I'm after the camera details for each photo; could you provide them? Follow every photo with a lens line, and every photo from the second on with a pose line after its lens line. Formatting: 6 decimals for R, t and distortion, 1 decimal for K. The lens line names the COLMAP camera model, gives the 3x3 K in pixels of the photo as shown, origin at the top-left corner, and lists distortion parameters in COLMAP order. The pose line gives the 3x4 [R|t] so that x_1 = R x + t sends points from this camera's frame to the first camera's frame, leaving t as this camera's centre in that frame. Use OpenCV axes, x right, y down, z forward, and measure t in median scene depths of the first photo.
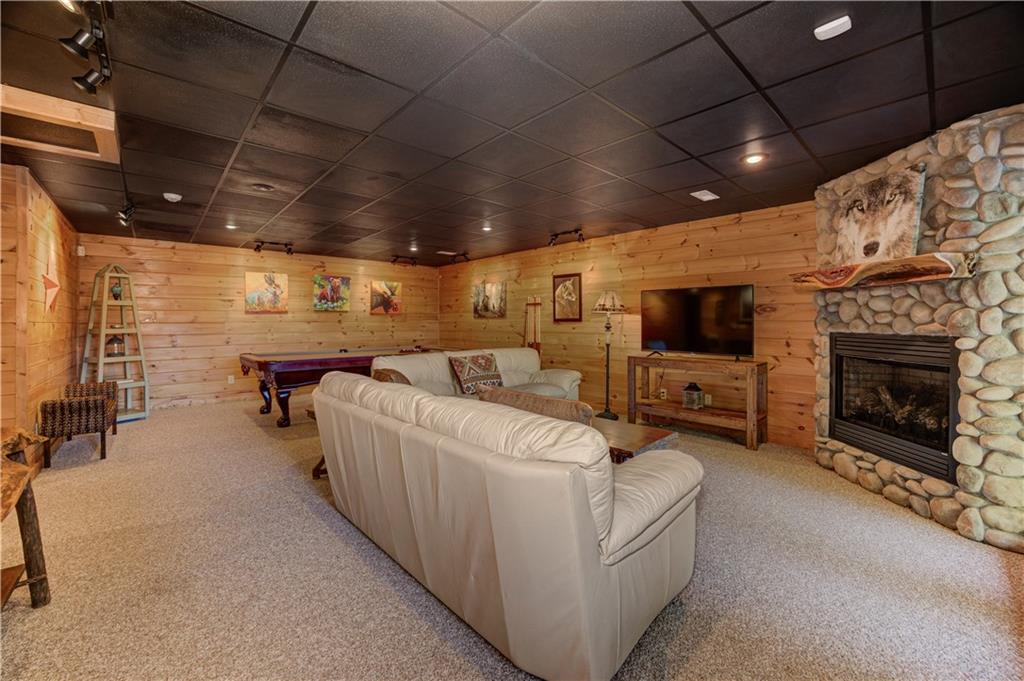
lens RADIAL K [[418.5, 0, 516.9], [0, 418.5, 320.0], [0, 0, 1]] dist [-0.024987, 0.000162]
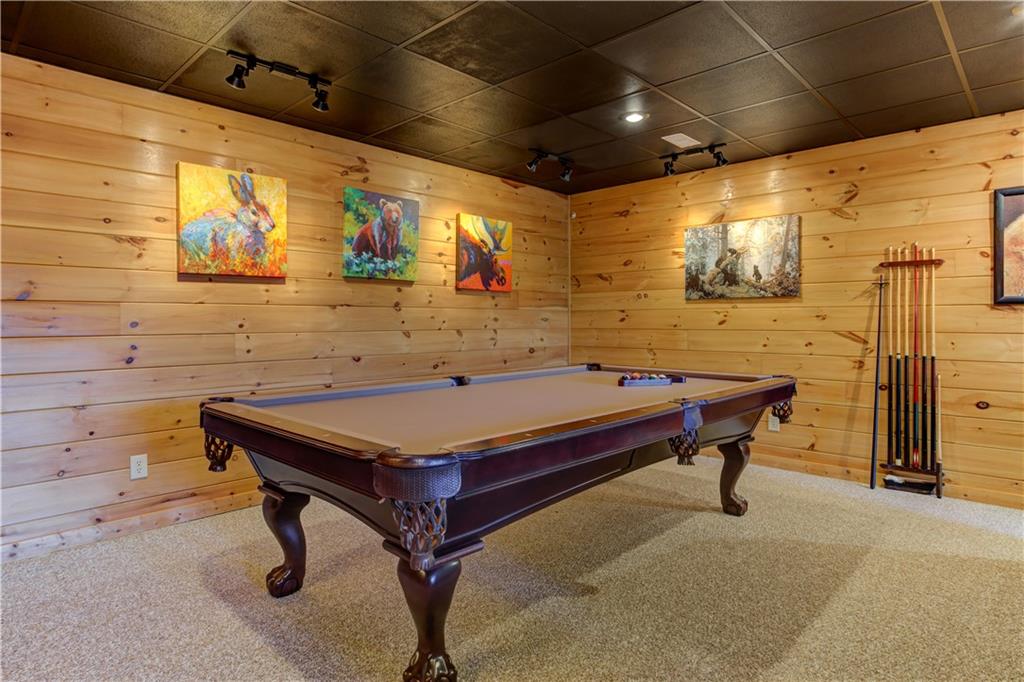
lens RADIAL K [[570.0, 0, 519.1], [0, 570.0, 321.4], [0, 0, 1]] dist [-0.001797, -0.000128]
pose [[0.996066, 0.002445, 0.088578, -0.364956], [-0.003102, 0.999969, 0.007288, 0.014947], [-0.088557, -0.007534, 0.996043, 0.434061]]
